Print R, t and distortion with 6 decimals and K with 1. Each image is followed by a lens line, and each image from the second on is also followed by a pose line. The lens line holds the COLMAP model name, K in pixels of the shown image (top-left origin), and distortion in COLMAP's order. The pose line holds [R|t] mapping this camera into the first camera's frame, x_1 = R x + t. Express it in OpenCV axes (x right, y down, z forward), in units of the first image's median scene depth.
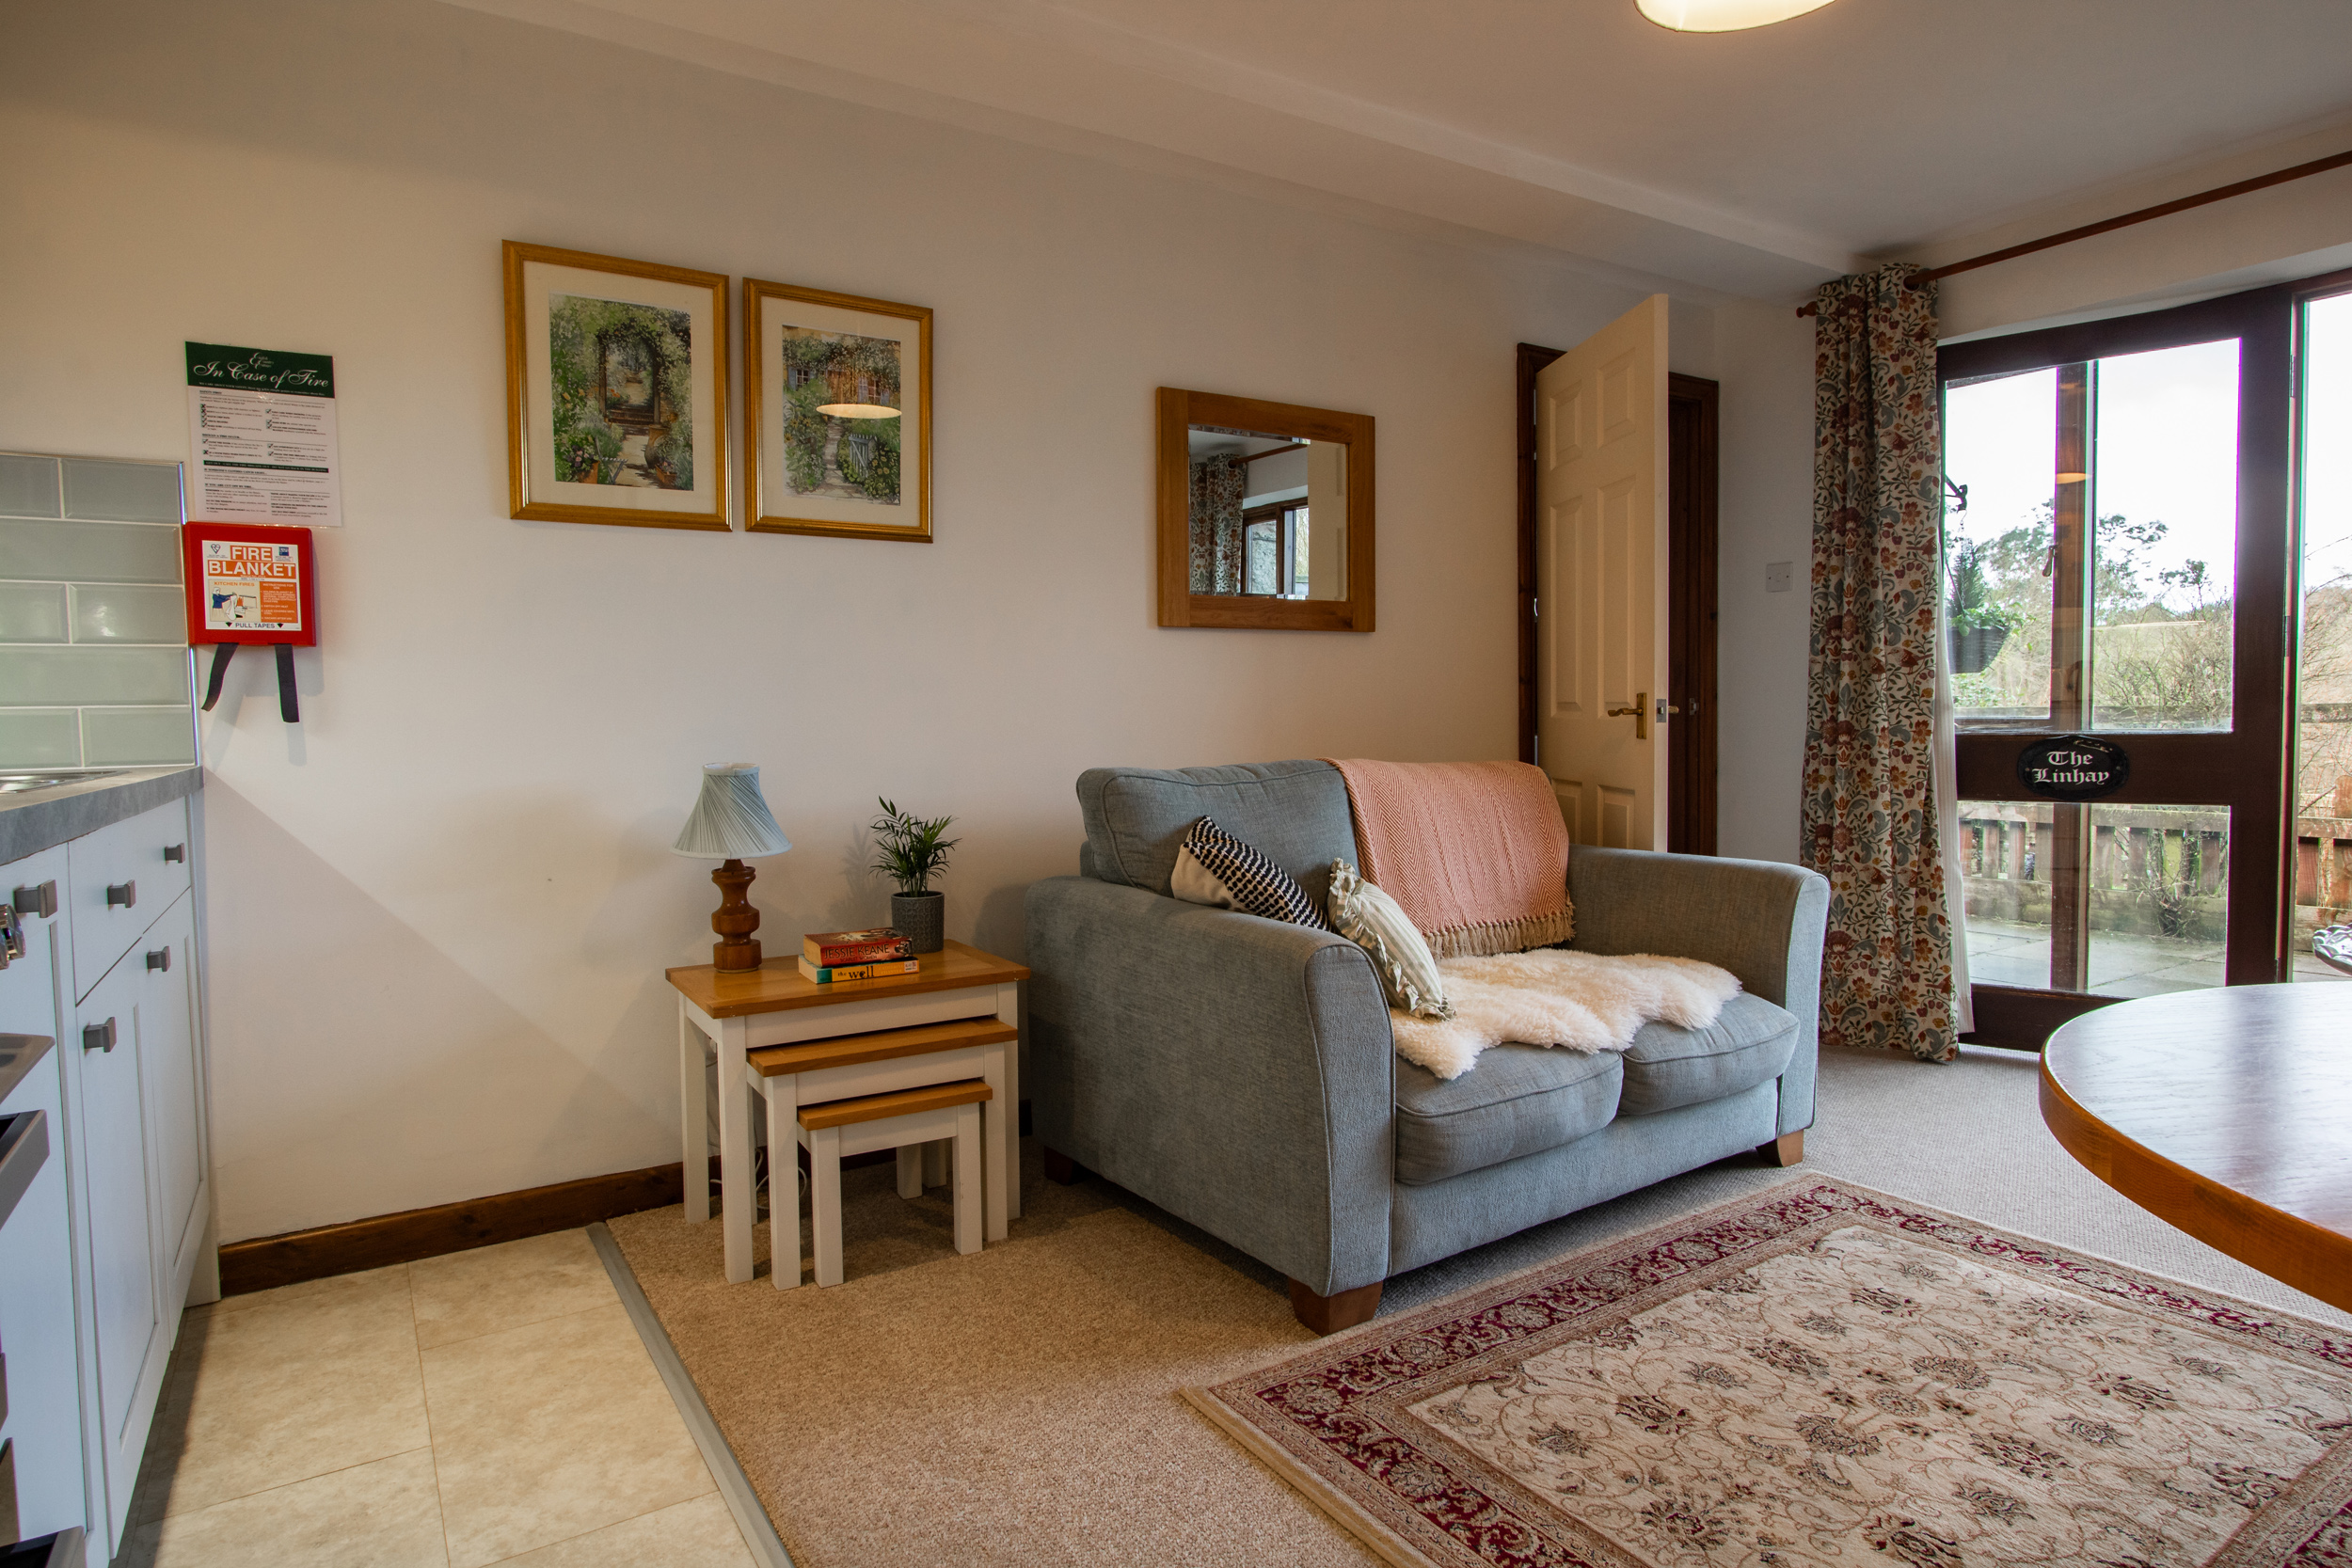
lens RADIAL K [[1278.4, 0, 1153.7], [0, 1278.4, 781.3], [0, 0, 1]] dist [-0.007998, 0.001400]
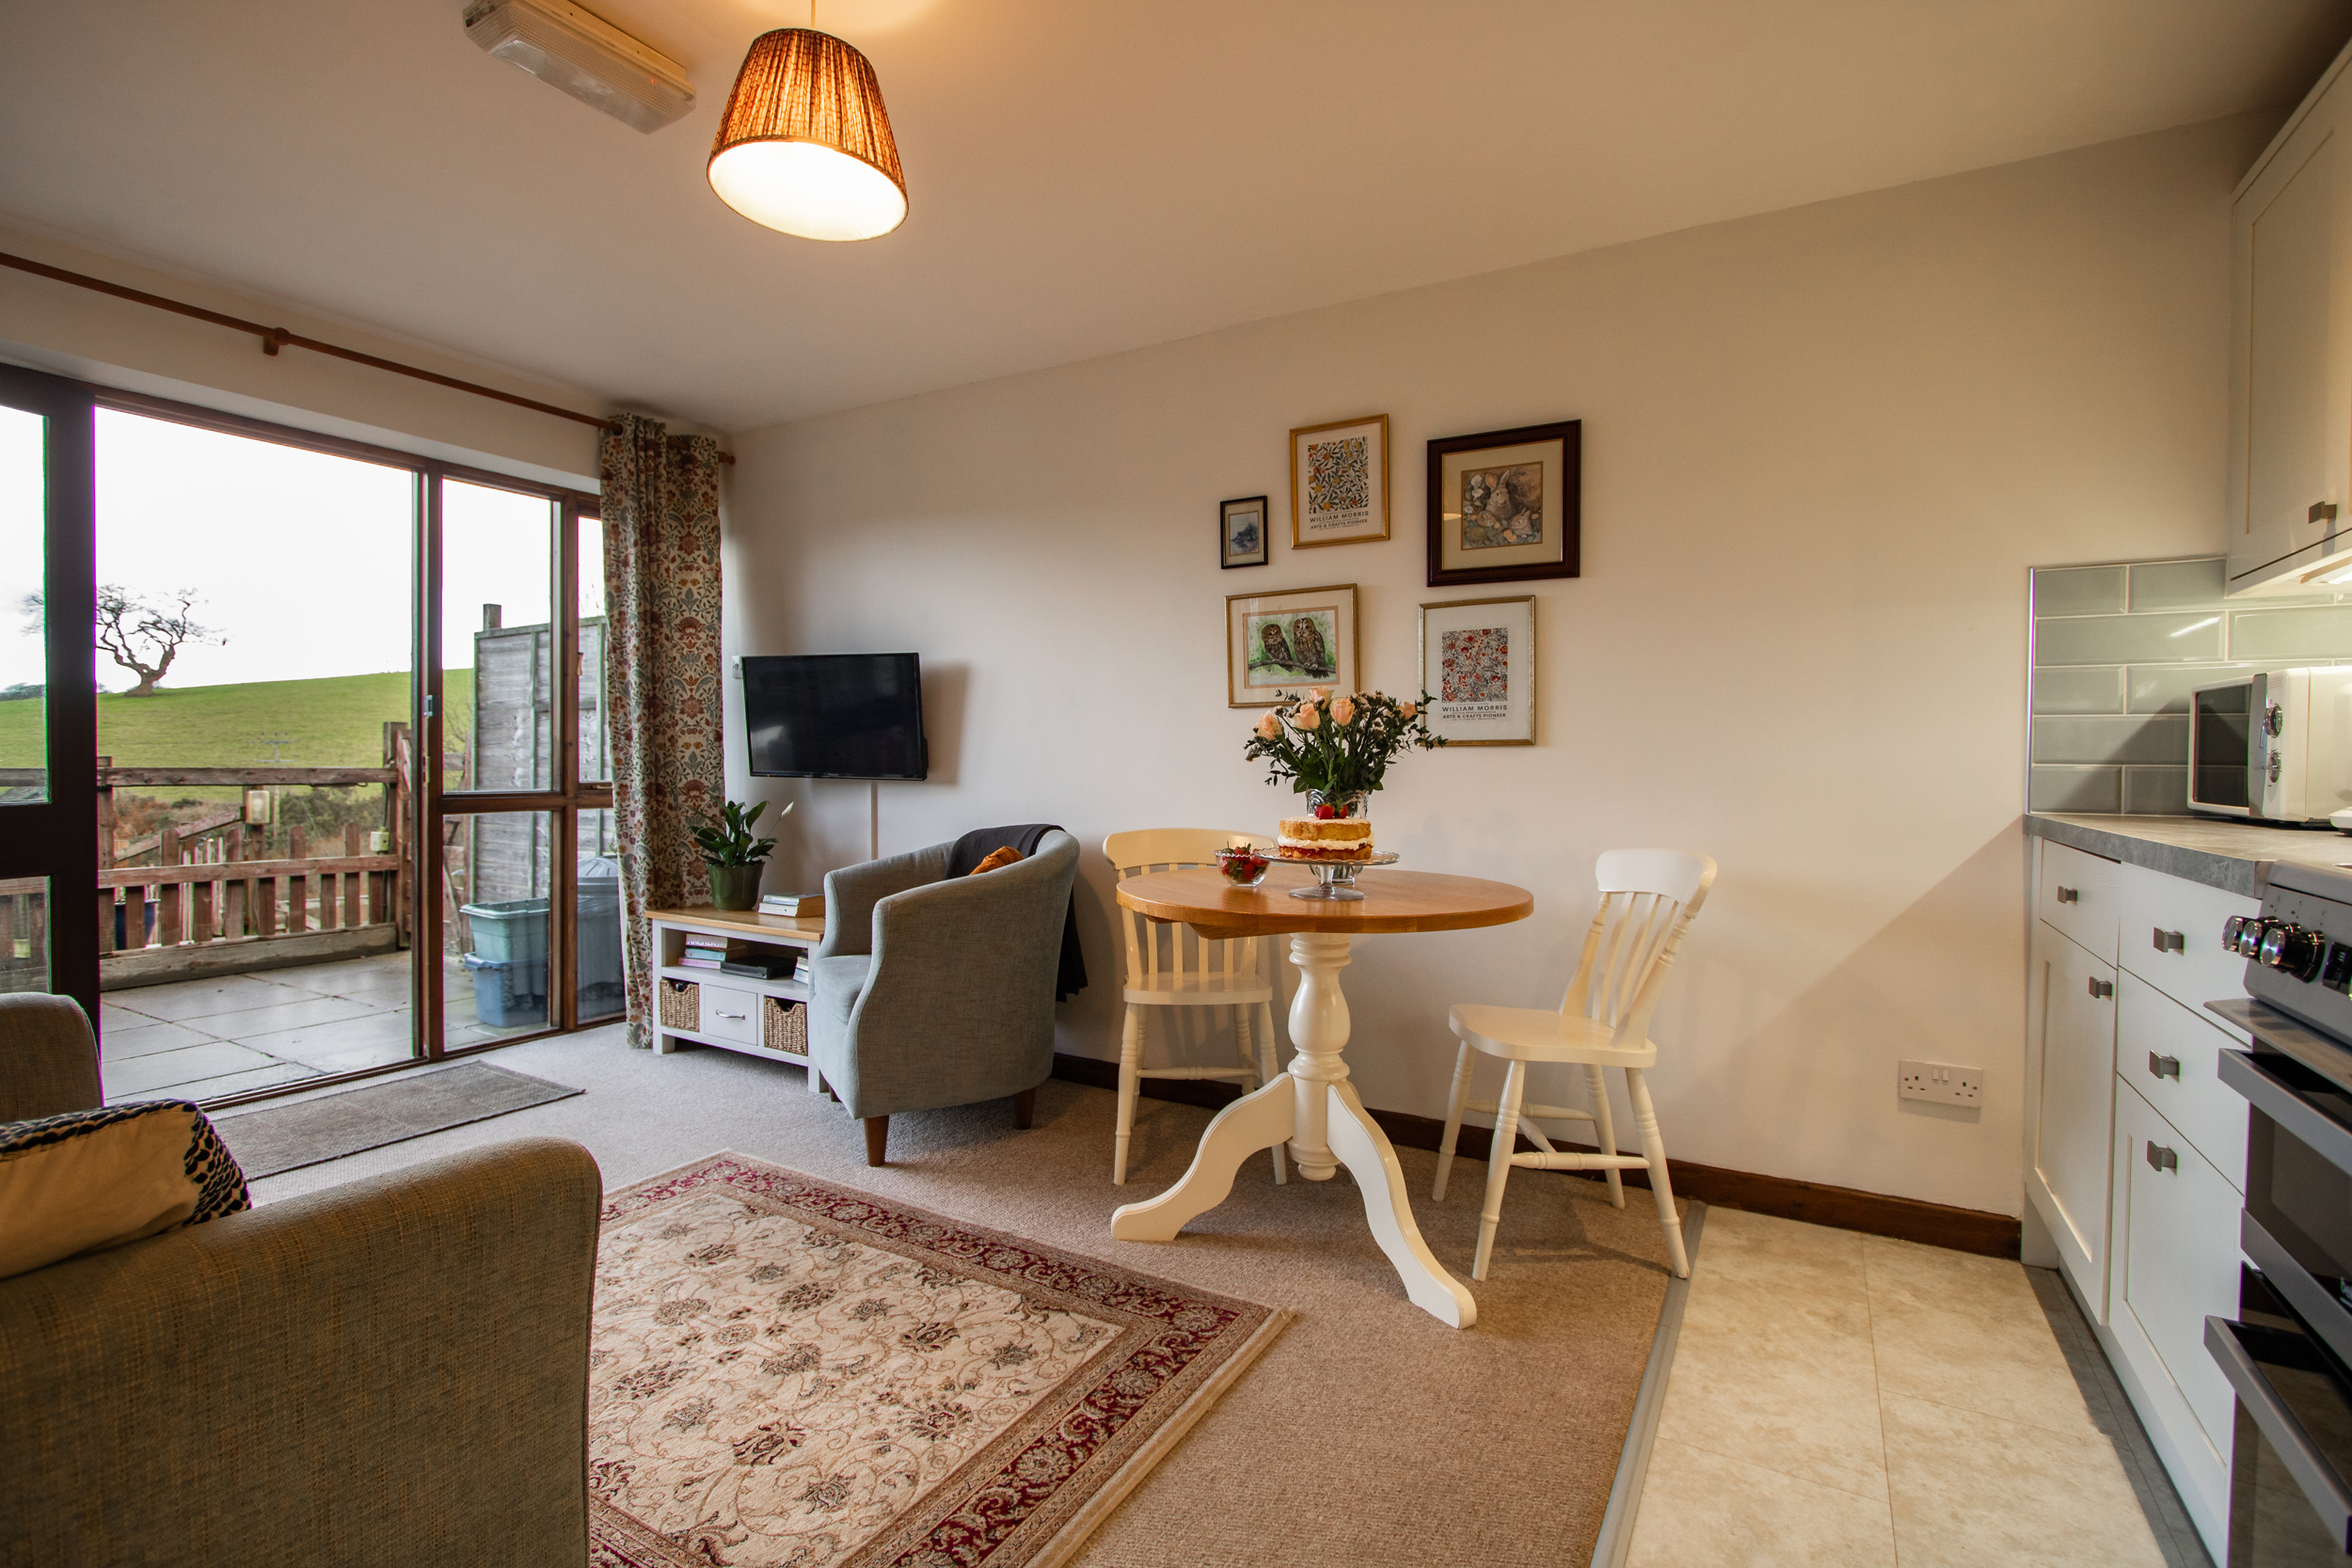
lens RADIAL K [[1088.0, 0, 1167.0], [0, 1088.0, 782.2], [0, 0, 1]] dist [-0.013626, -0.000503]
pose [[-0.444018, -0.006201, 0.895996, -0.442575], [0.051770, 0.998128, 0.032564, -0.053024], [-0.894521, 0.060845, -0.442866, 0.845056]]
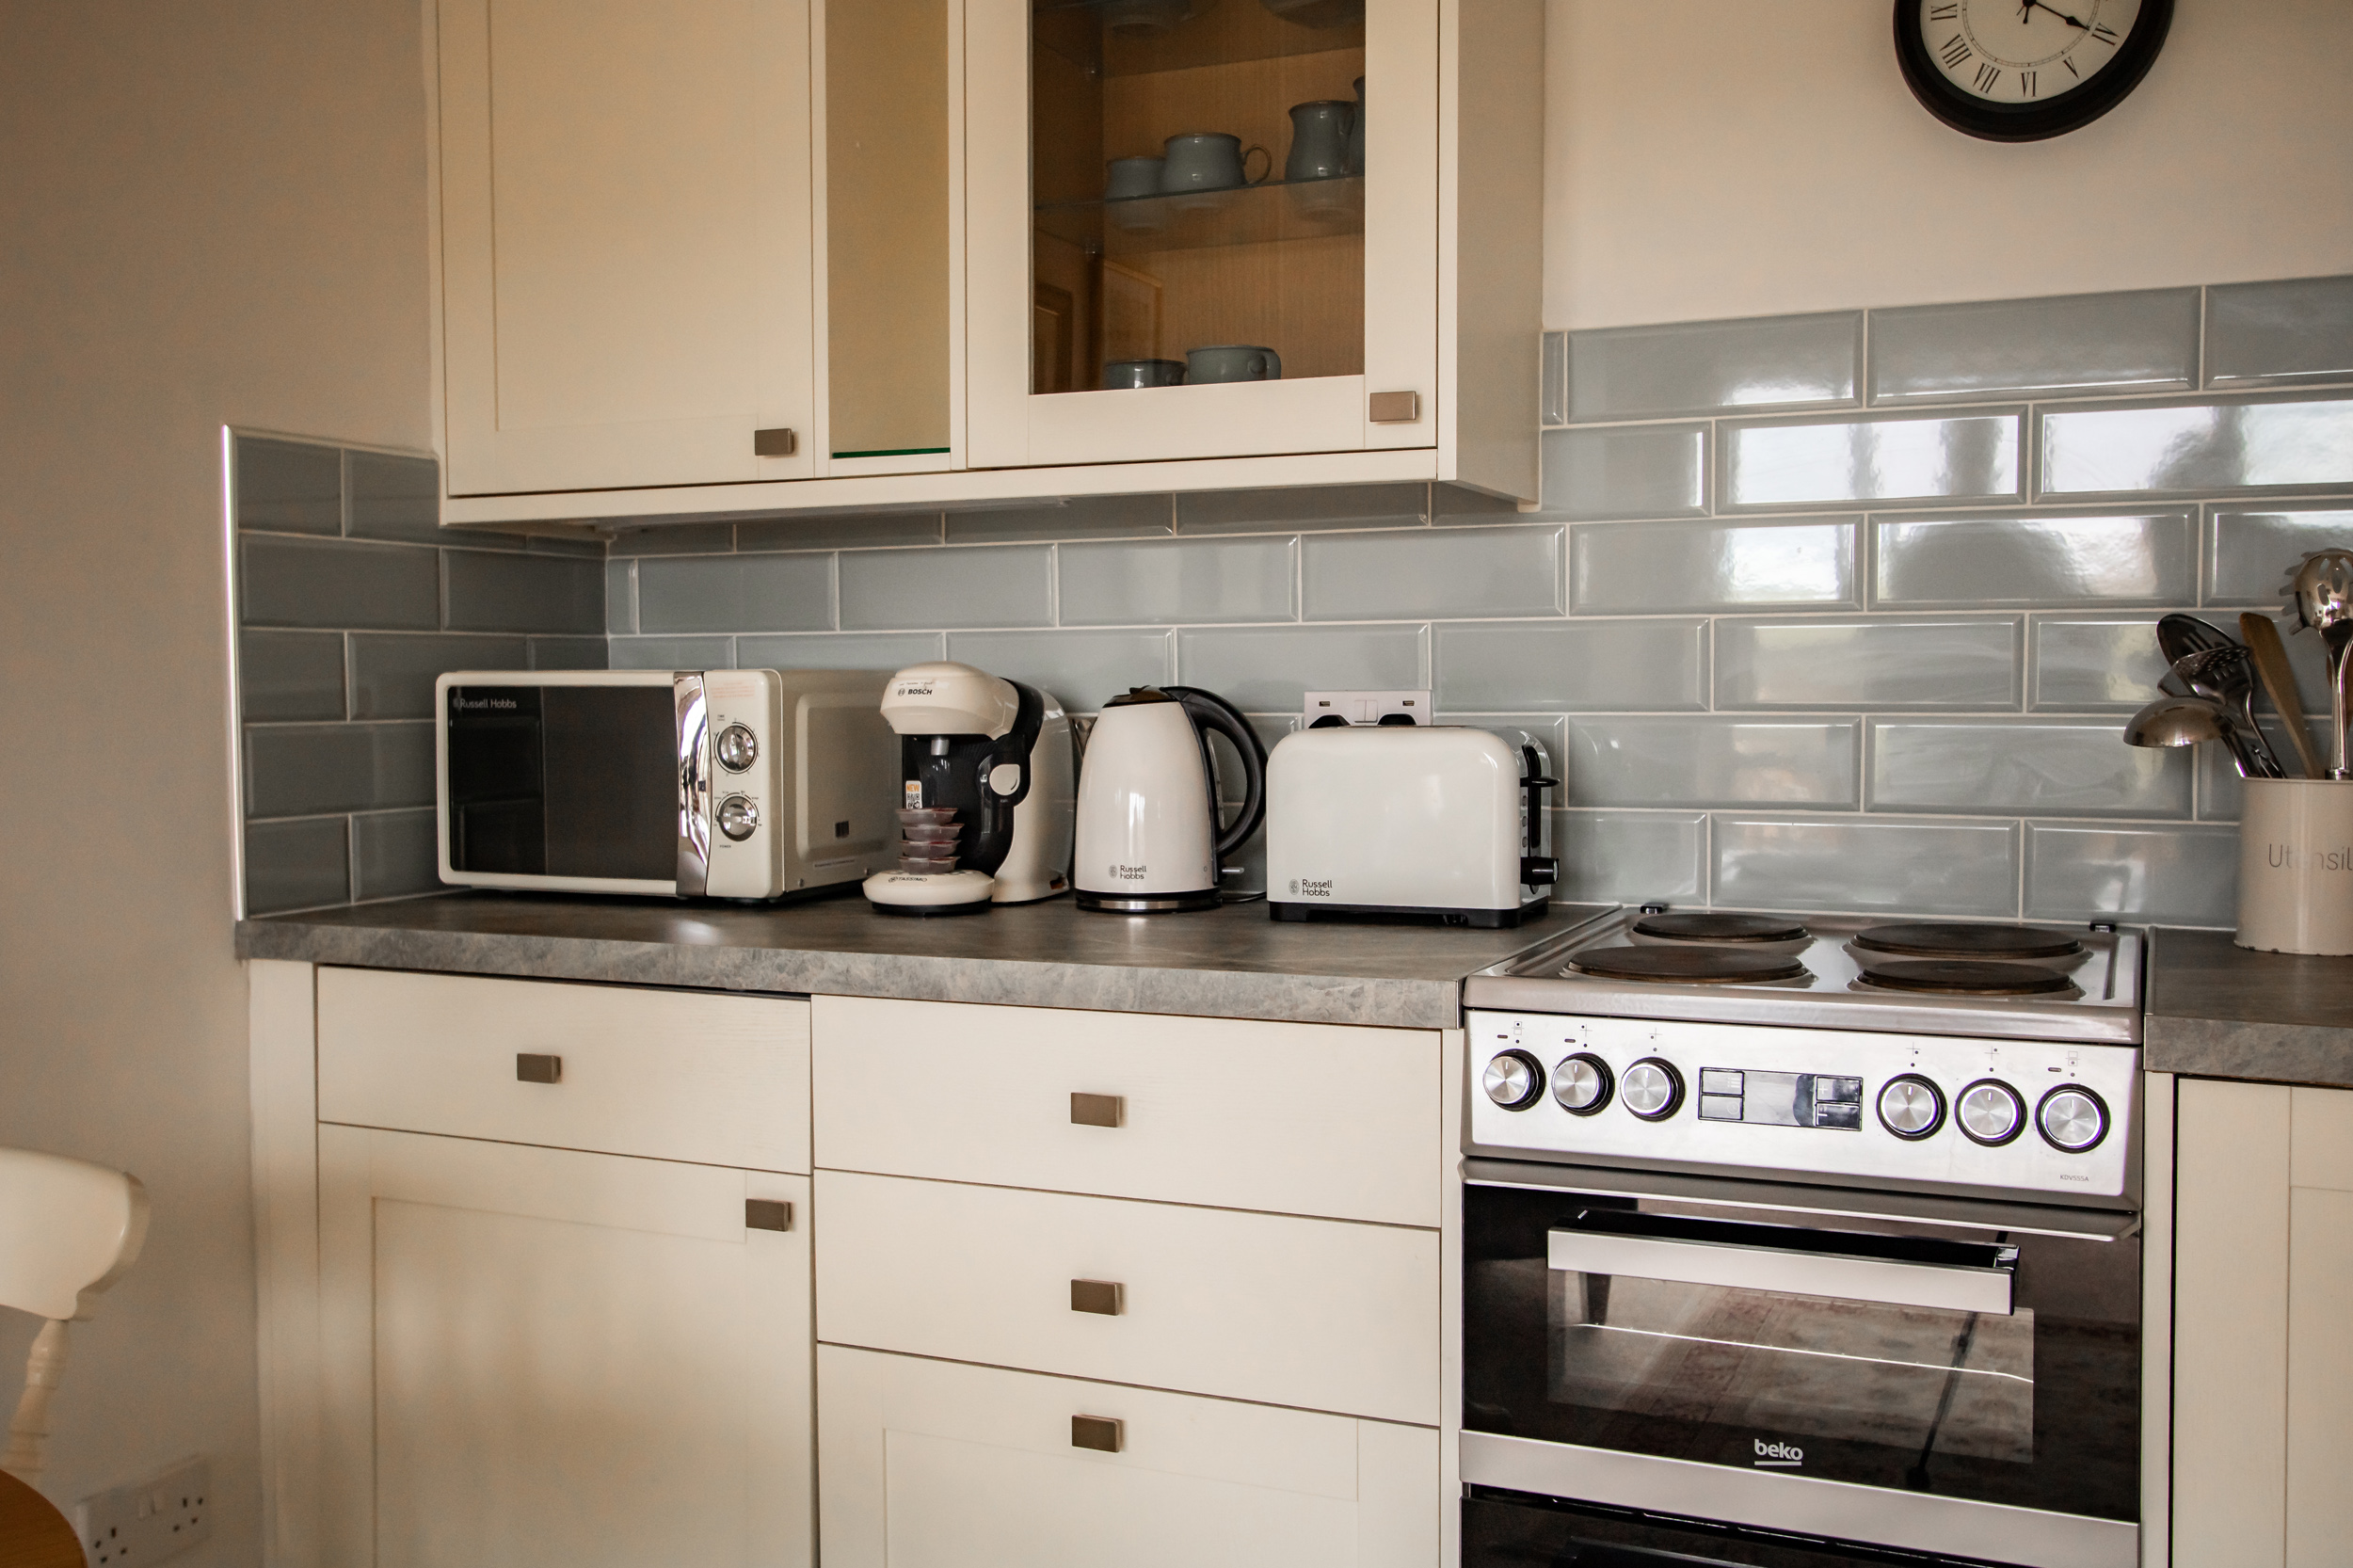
lens RADIAL K [[2191.0, 0, 1156.9], [0, 2191.0, 776.1], [0, 0, 1]] dist [-0.001873, 0.000000]
pose [[-0.840379, 0.043715, -0.540233, 0.279196], [-0.012591, 0.994899, 0.100091, -0.122862], [0.541853, 0.090917, -0.835541, 0.764583]]
